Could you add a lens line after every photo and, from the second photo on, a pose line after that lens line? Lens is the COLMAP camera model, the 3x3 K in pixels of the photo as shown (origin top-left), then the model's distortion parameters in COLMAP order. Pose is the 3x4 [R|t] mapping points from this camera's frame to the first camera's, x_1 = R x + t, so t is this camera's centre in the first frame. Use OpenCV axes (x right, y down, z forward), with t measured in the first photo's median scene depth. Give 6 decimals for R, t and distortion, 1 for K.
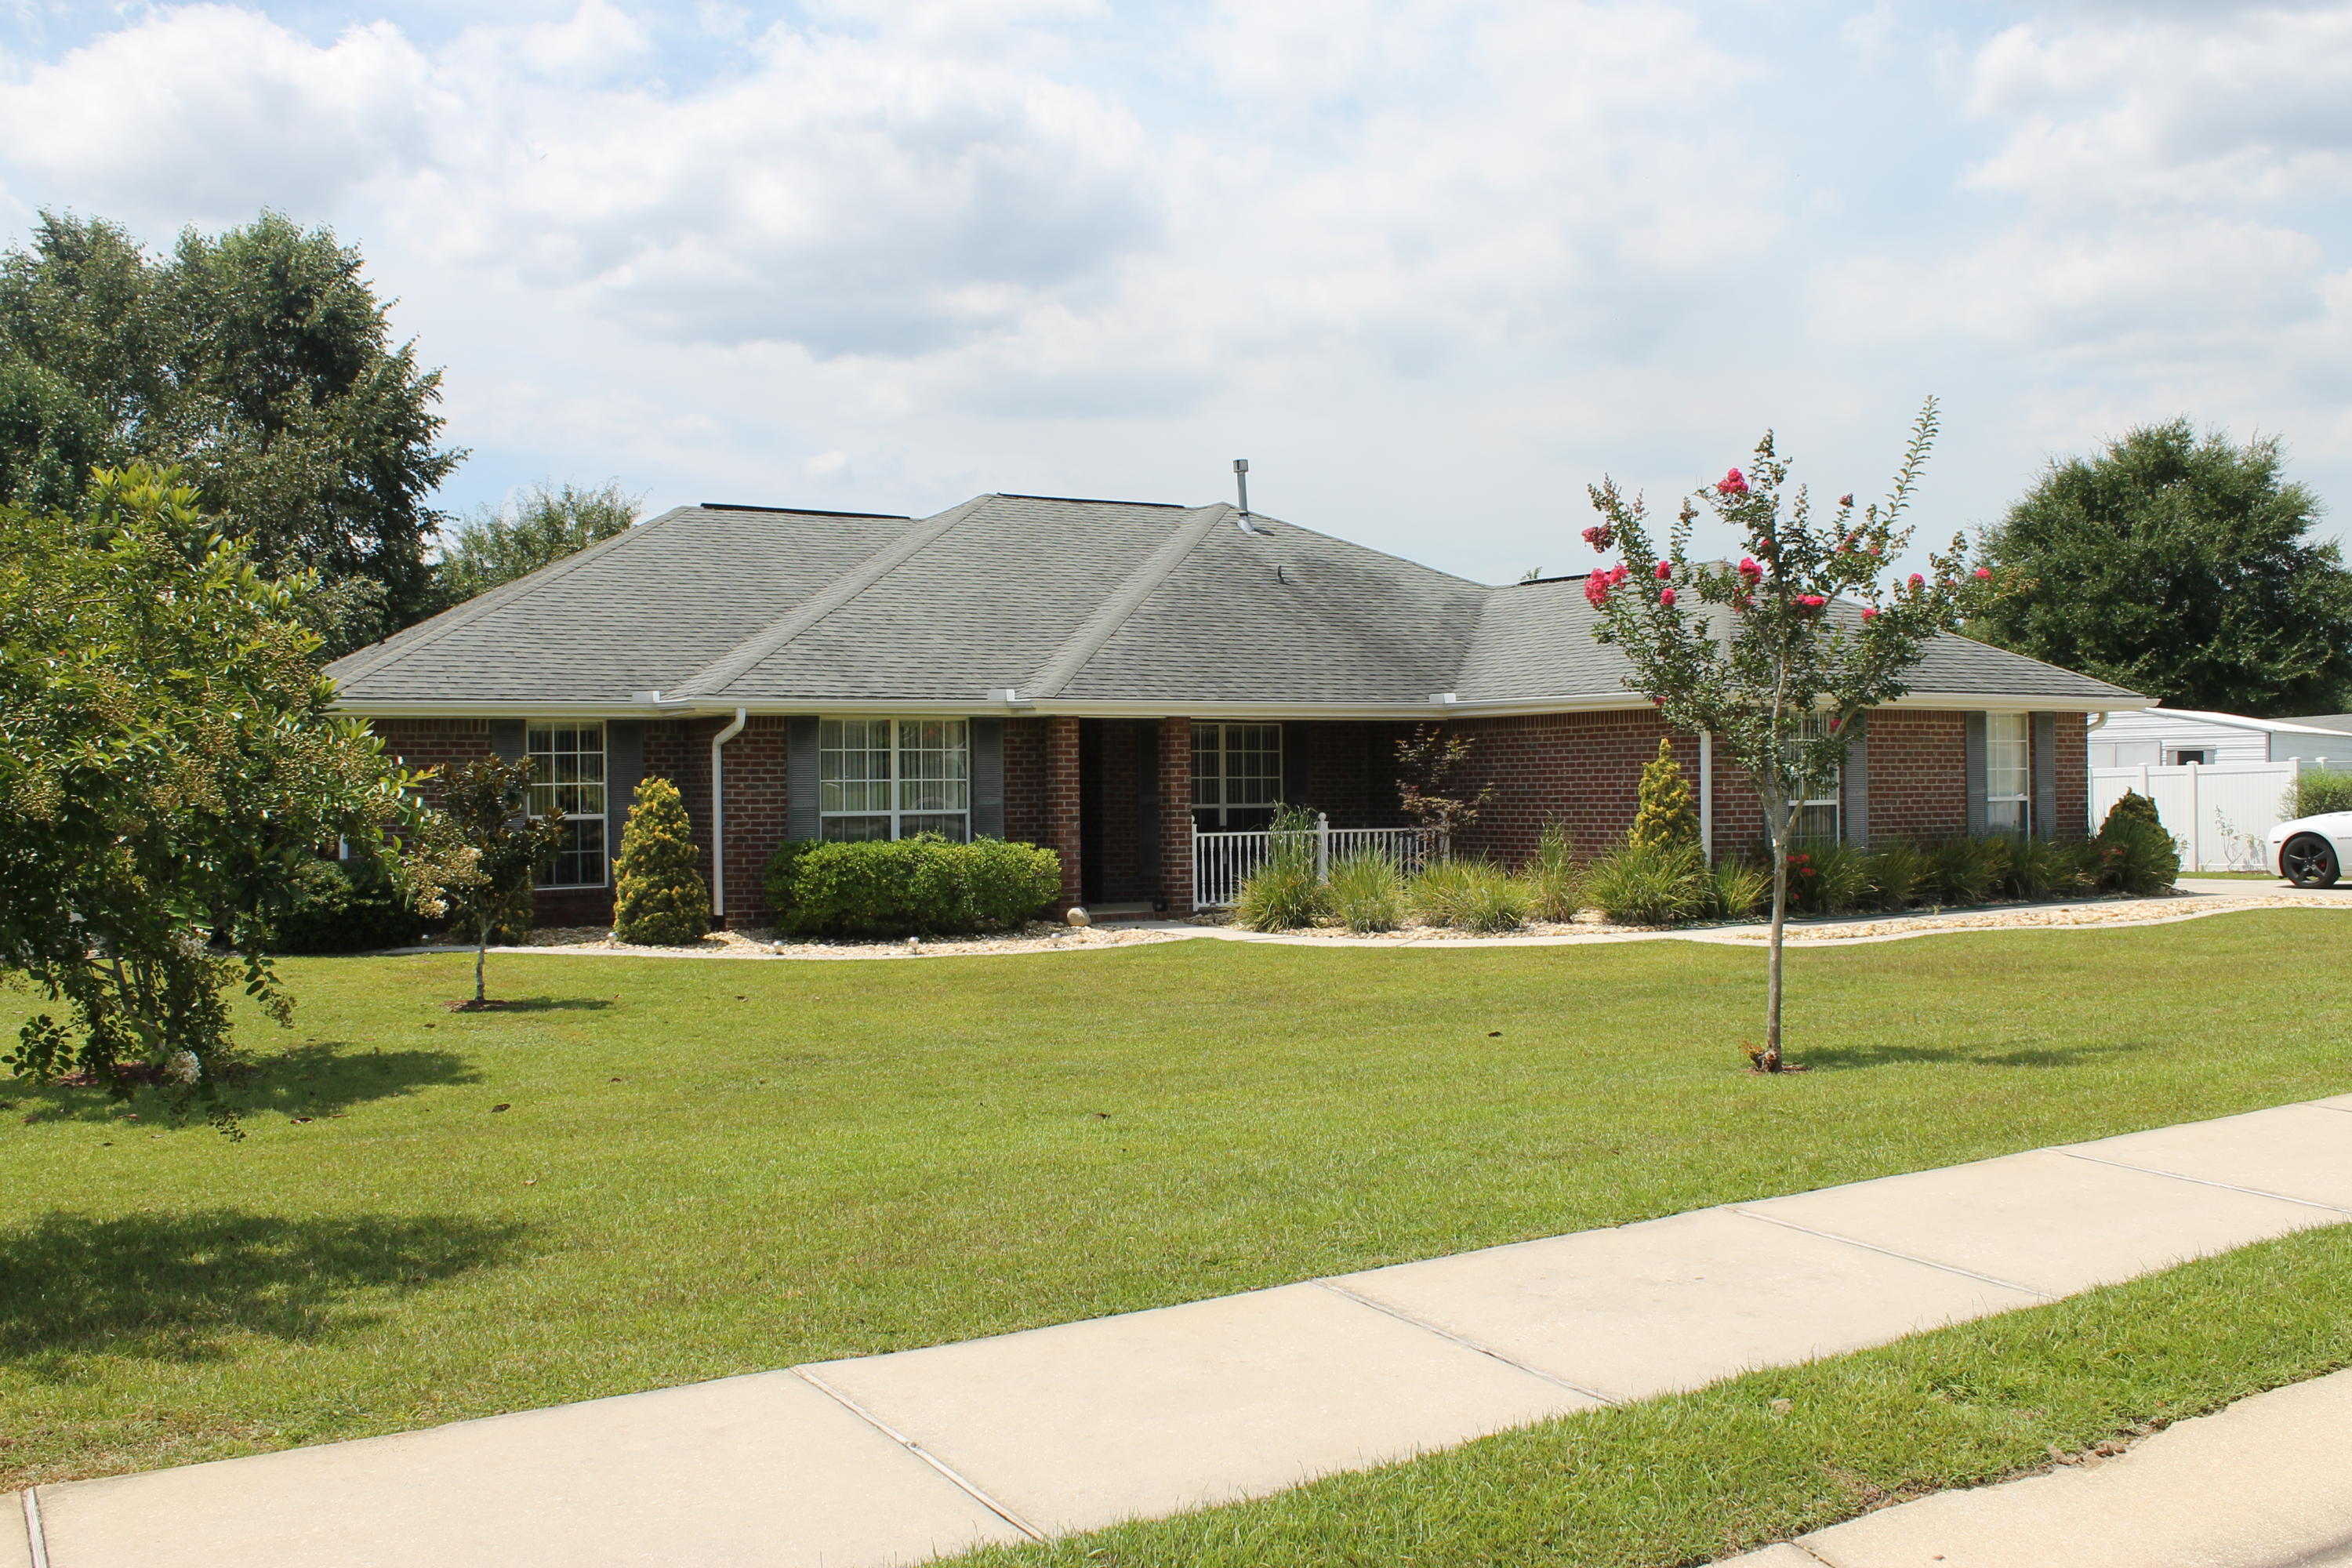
lens RADIAL K [[2216.9, 0, 1078.3], [0, 2216.9, 788.9], [0, 0, 1]] dist [-0.082245, 0.000000]
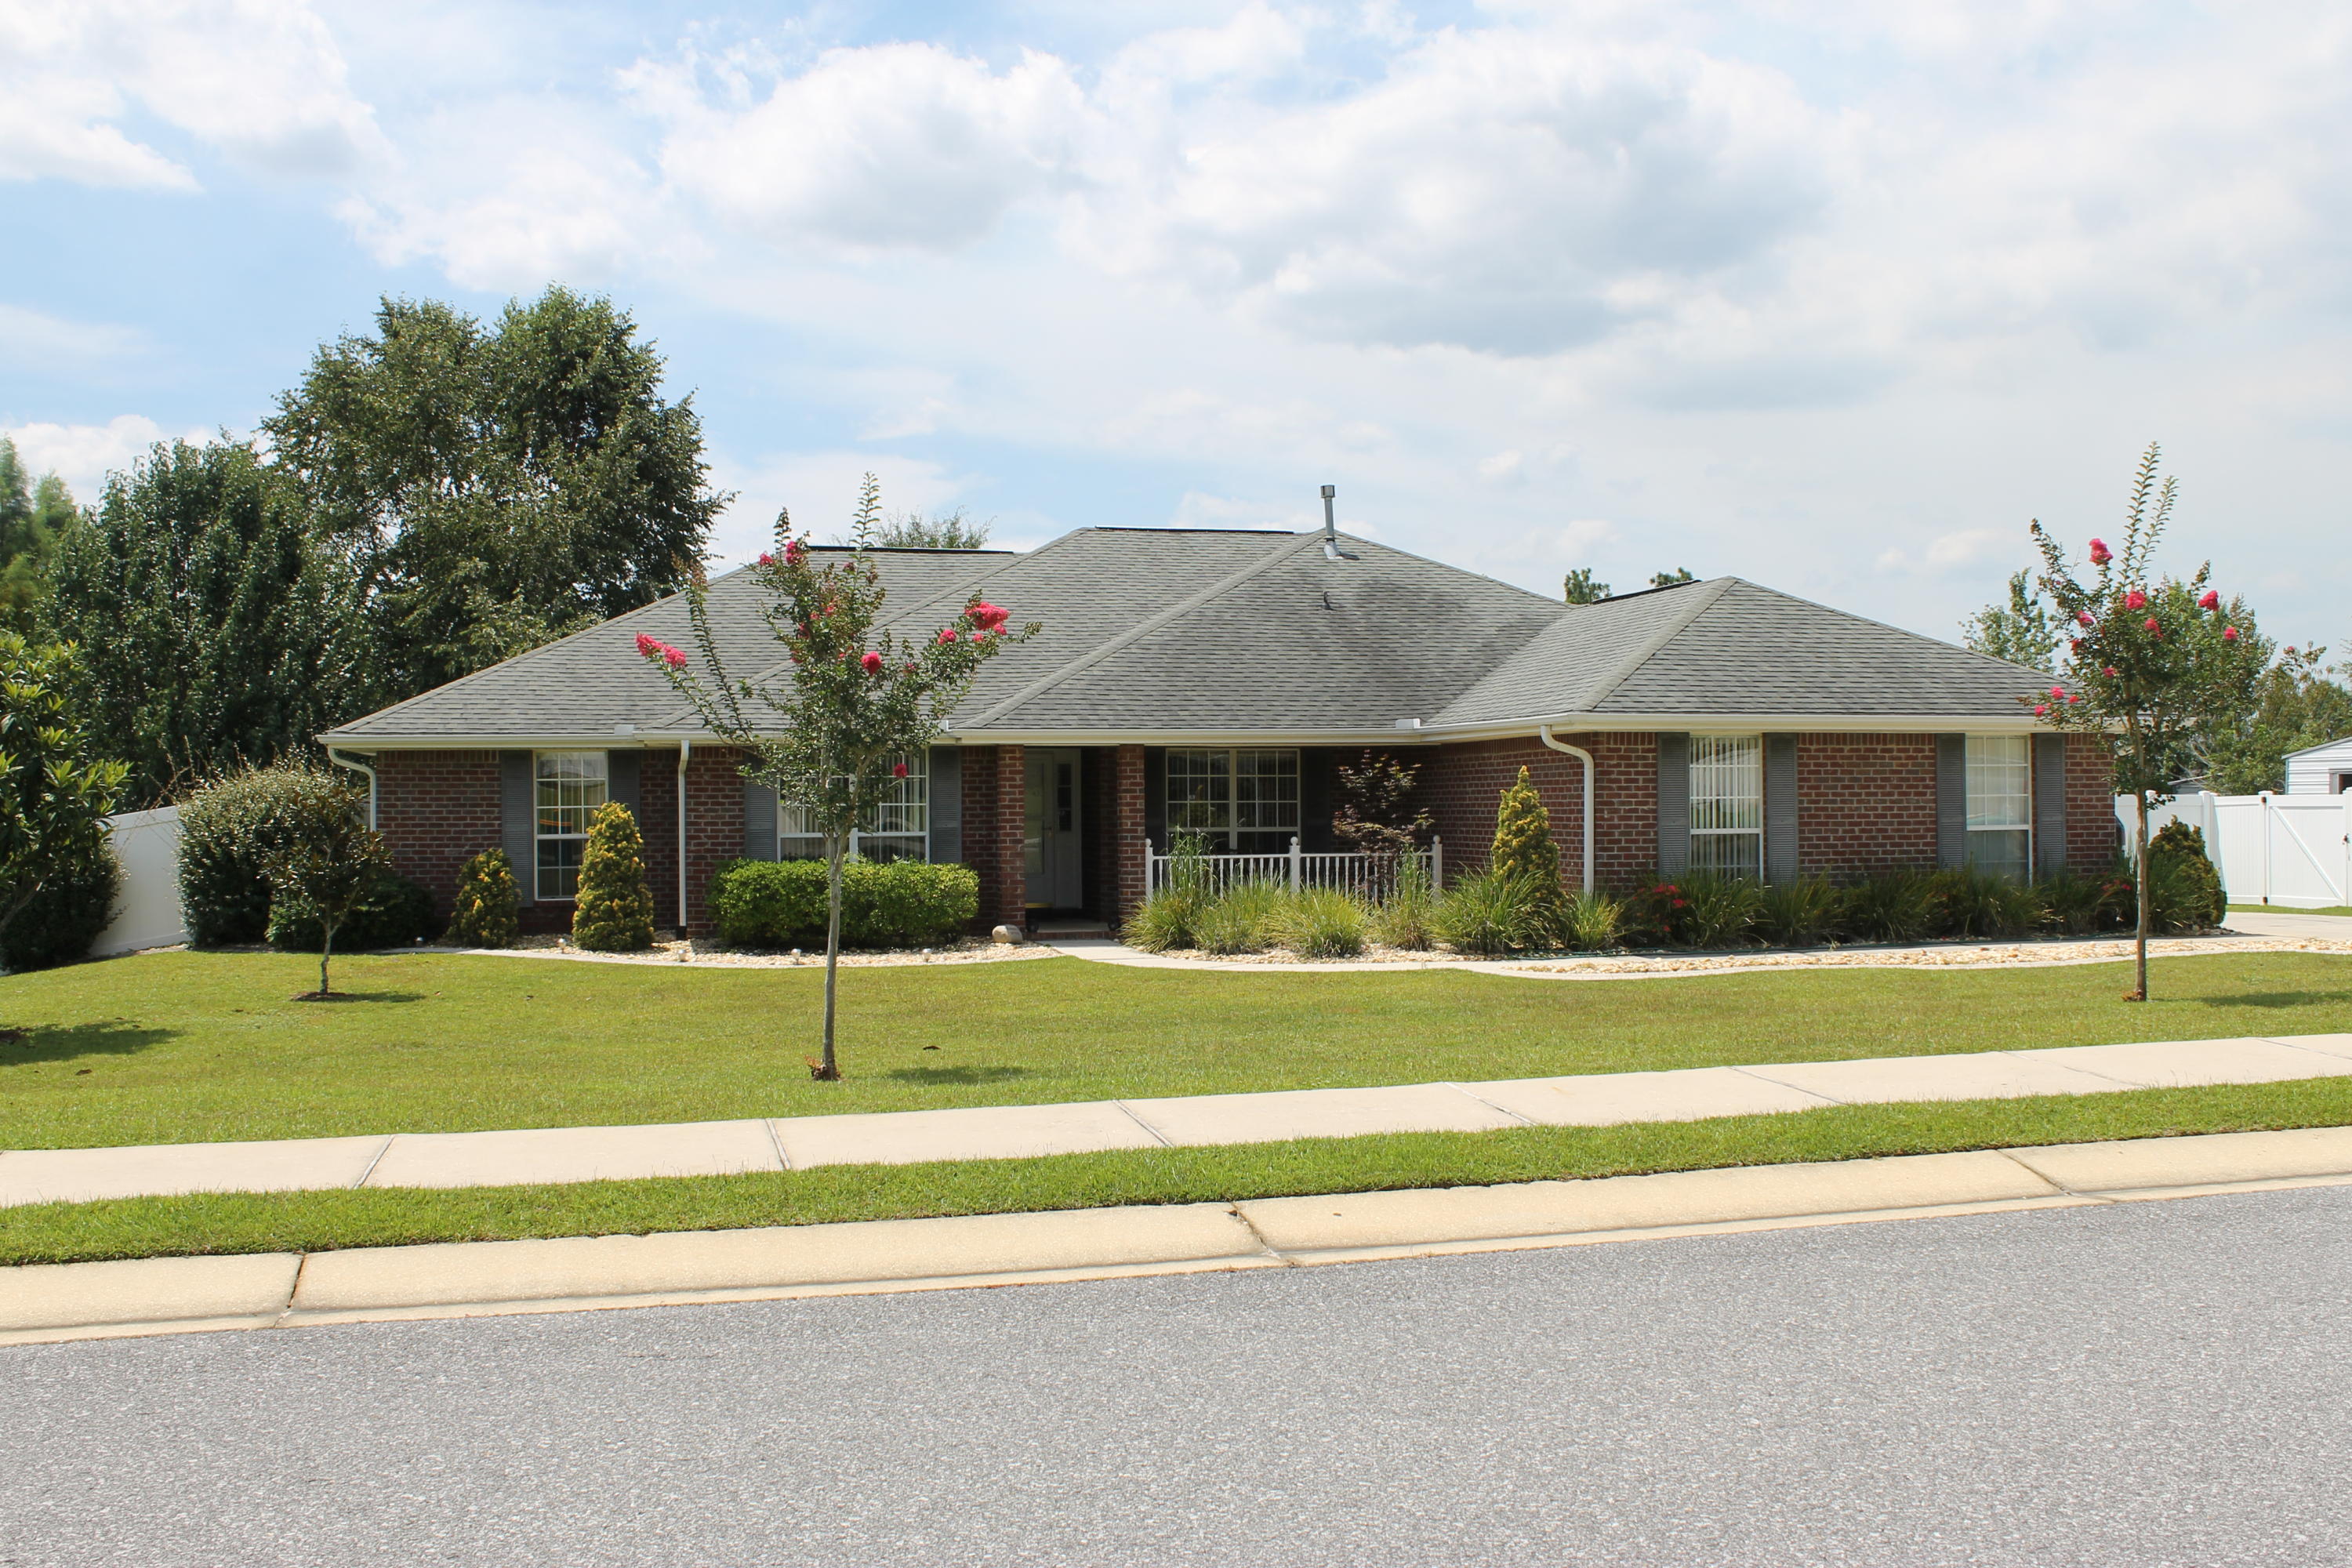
lens RADIAL K [[2293.6, 0, 1164.7], [0, 2293.6, 788.2], [0, 0, 1]] dist [-0.110284, 0.000000]
pose [[0.960671, 0.001767, -0.277684, 0.339543], [-0.003114, 0.999985, -0.004411, -0.006640], [0.277672, 0.005102, 0.960662, -0.026967]]
